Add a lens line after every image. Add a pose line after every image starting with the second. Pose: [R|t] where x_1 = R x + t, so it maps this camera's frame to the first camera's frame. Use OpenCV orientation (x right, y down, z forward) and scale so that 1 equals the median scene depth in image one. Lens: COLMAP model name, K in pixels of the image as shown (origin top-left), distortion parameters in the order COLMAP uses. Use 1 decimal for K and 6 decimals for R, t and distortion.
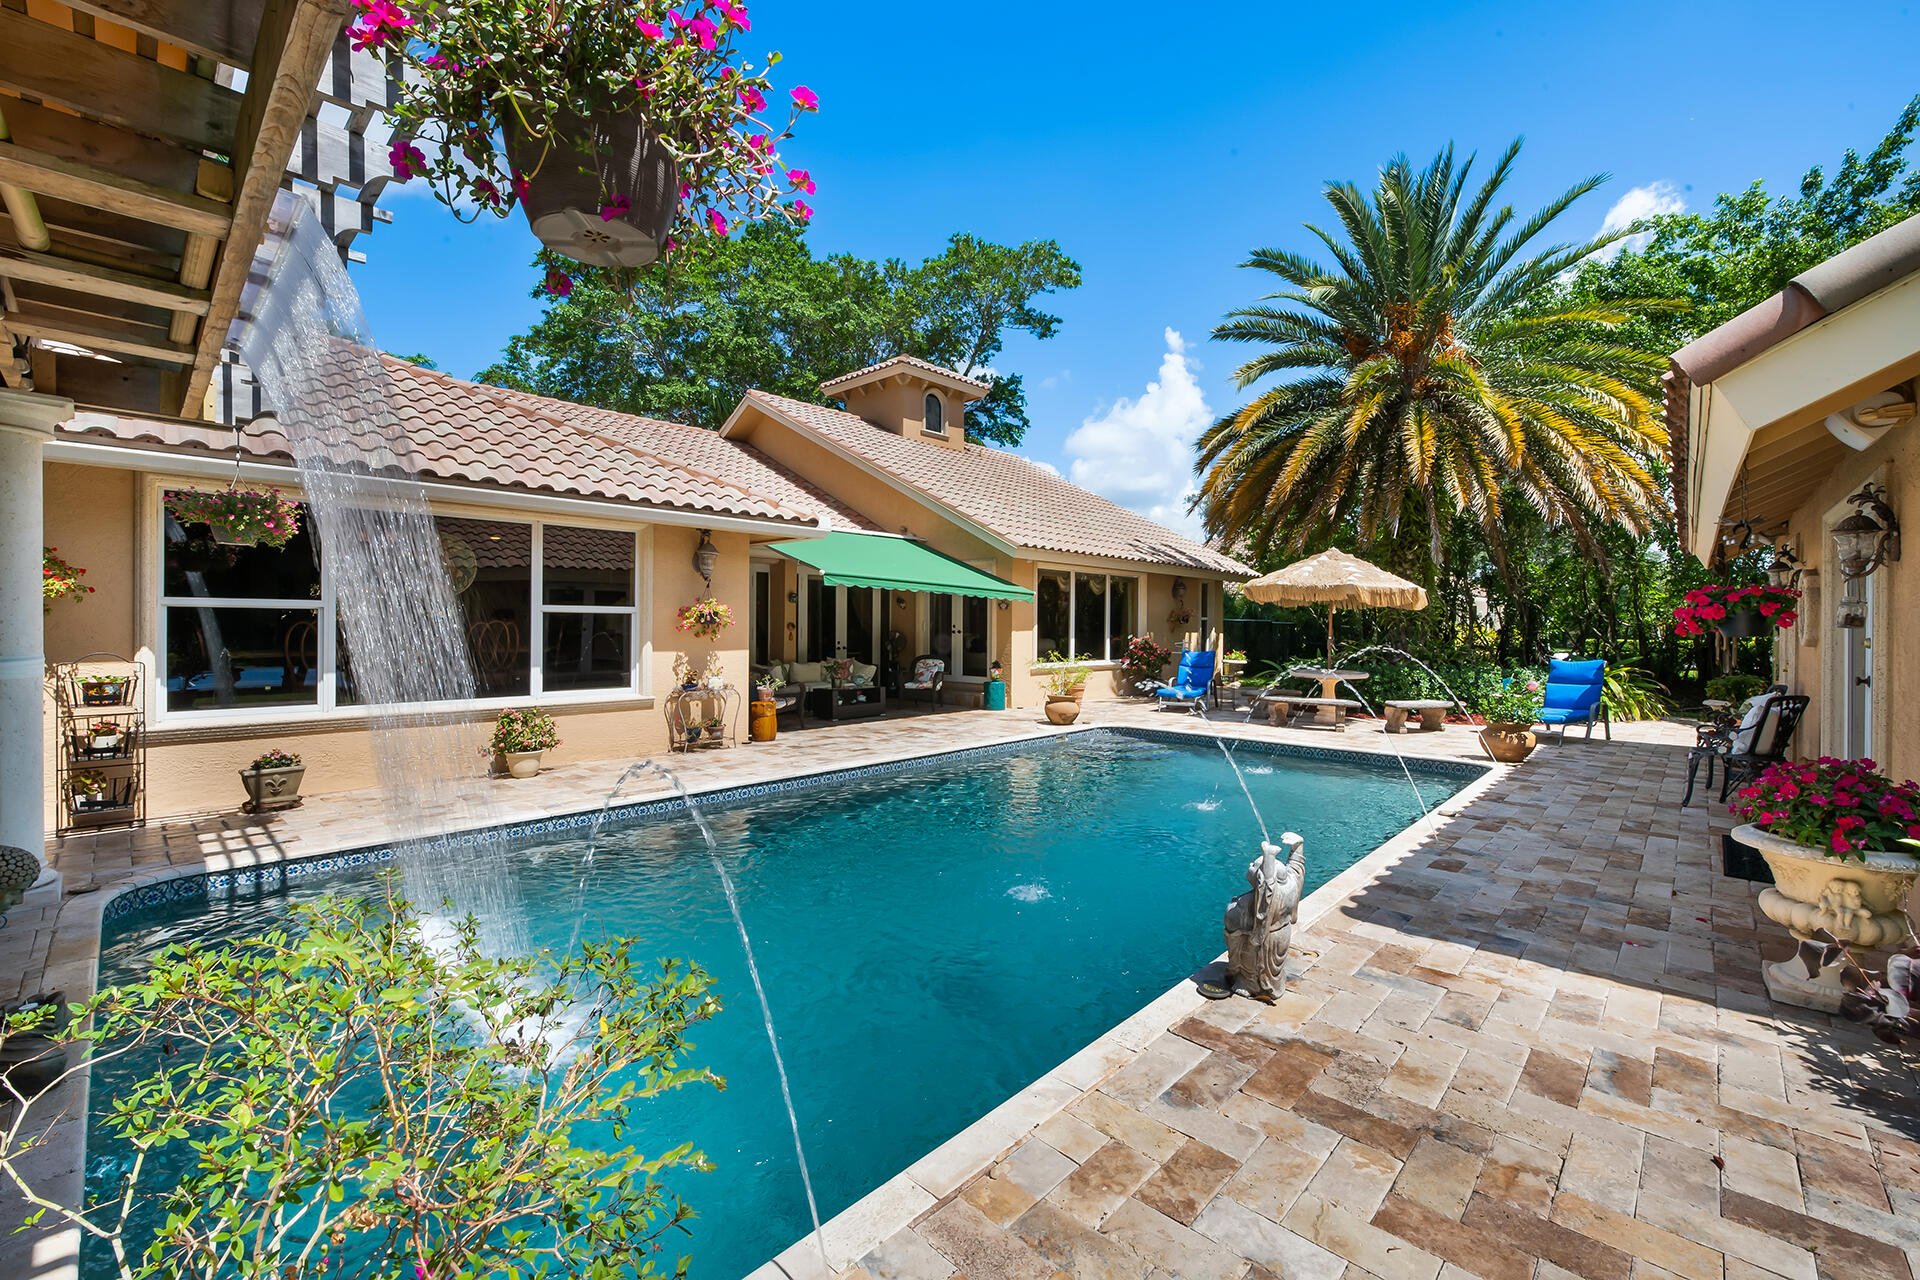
lens RADIAL K [[796.3, 0, 972.3], [0, 796.3, 627.1], [0, 0, 1]] dist [-0.002888, -0.002729]
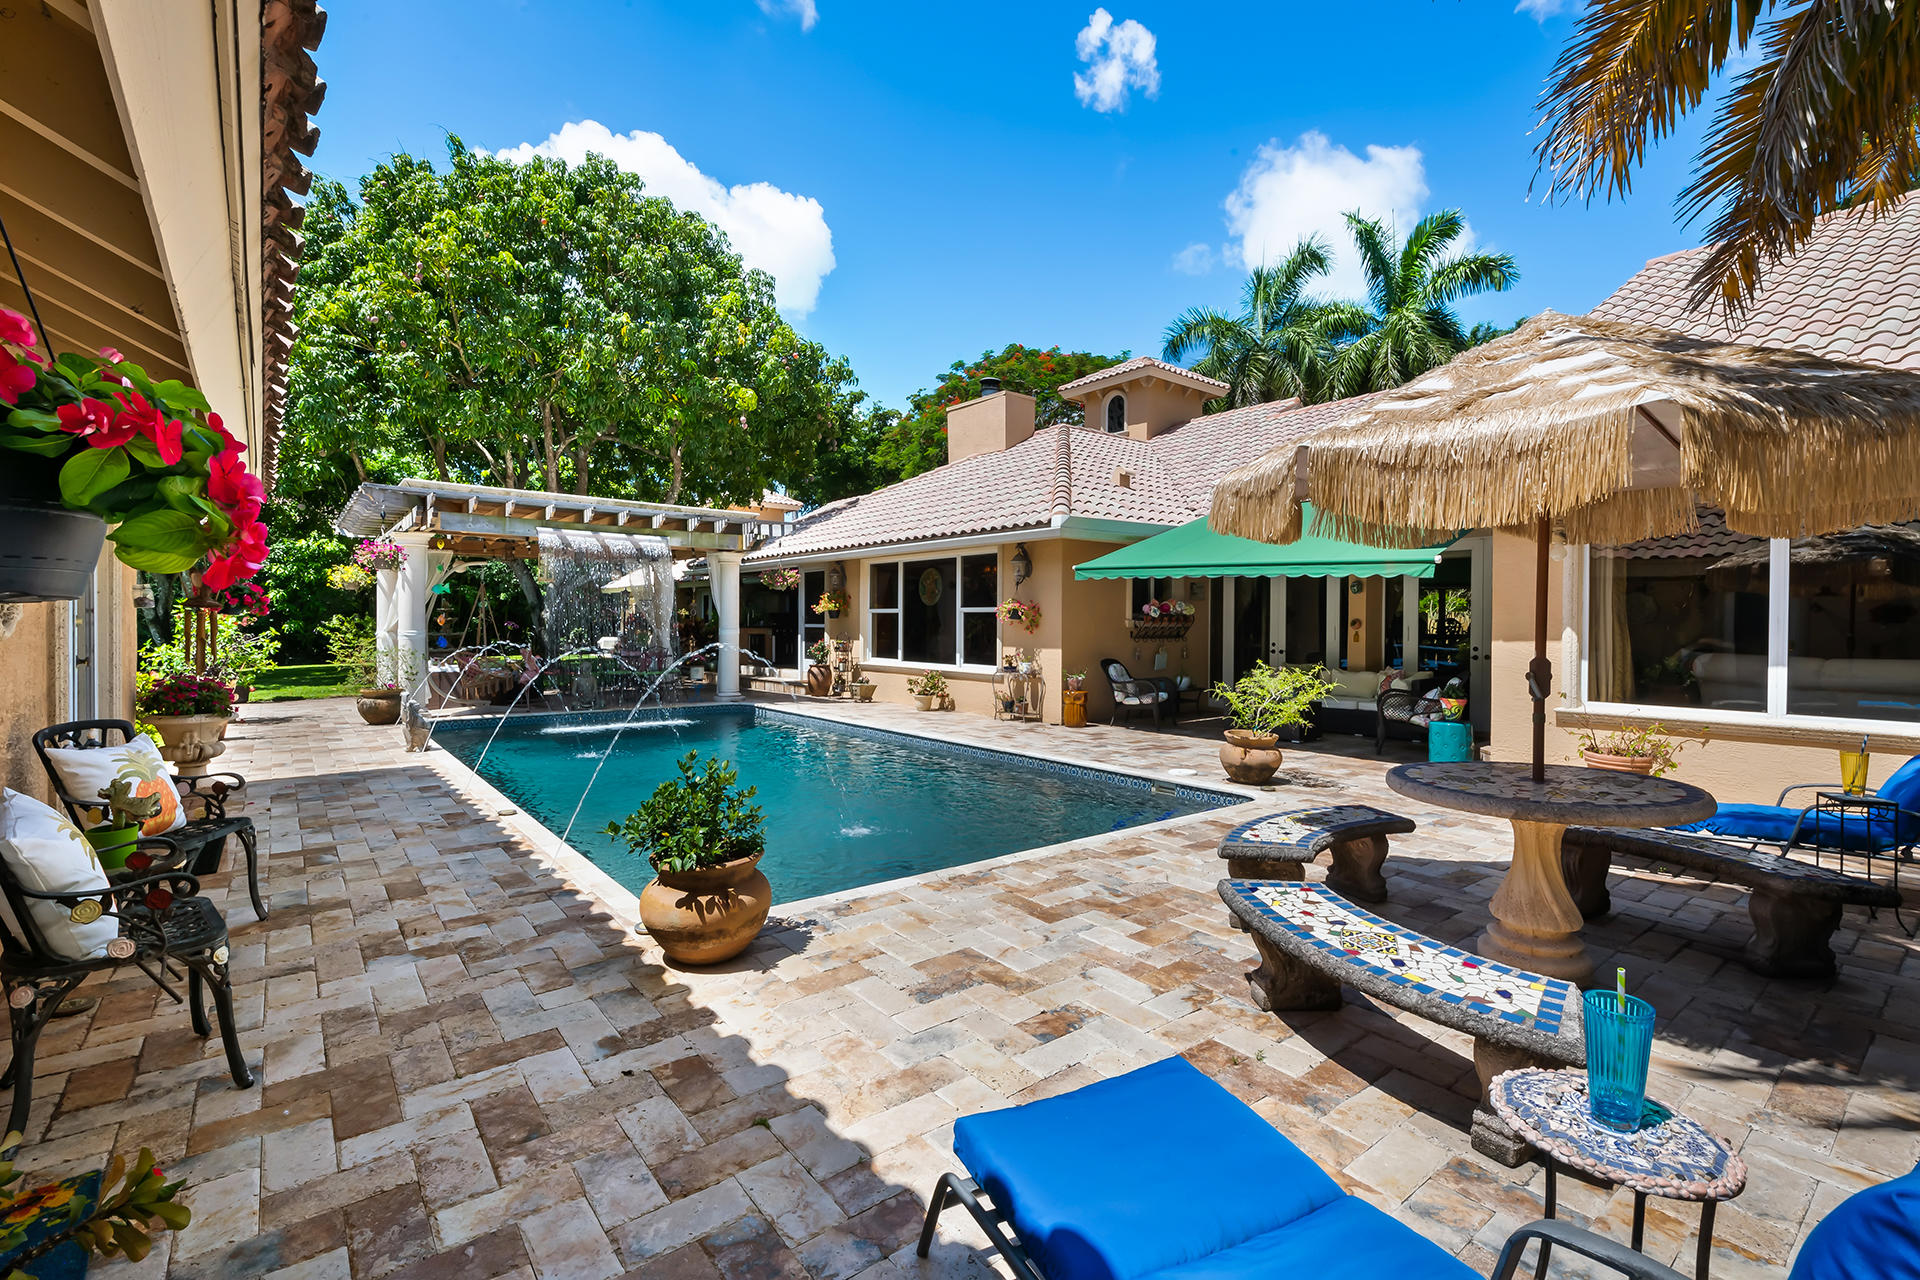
lens RADIAL K [[853.2, 0, 965.8], [0, 853.2, 628.0], [0, 0, 1]] dist [0.001175, 0.000010]
pose [[-0.141682, 0.007403, -0.989885, 0.976957], [-0.005619, 0.999950, 0.008283, -0.001270], [0.989896, 0.006736, -0.141633, 1.098987]]
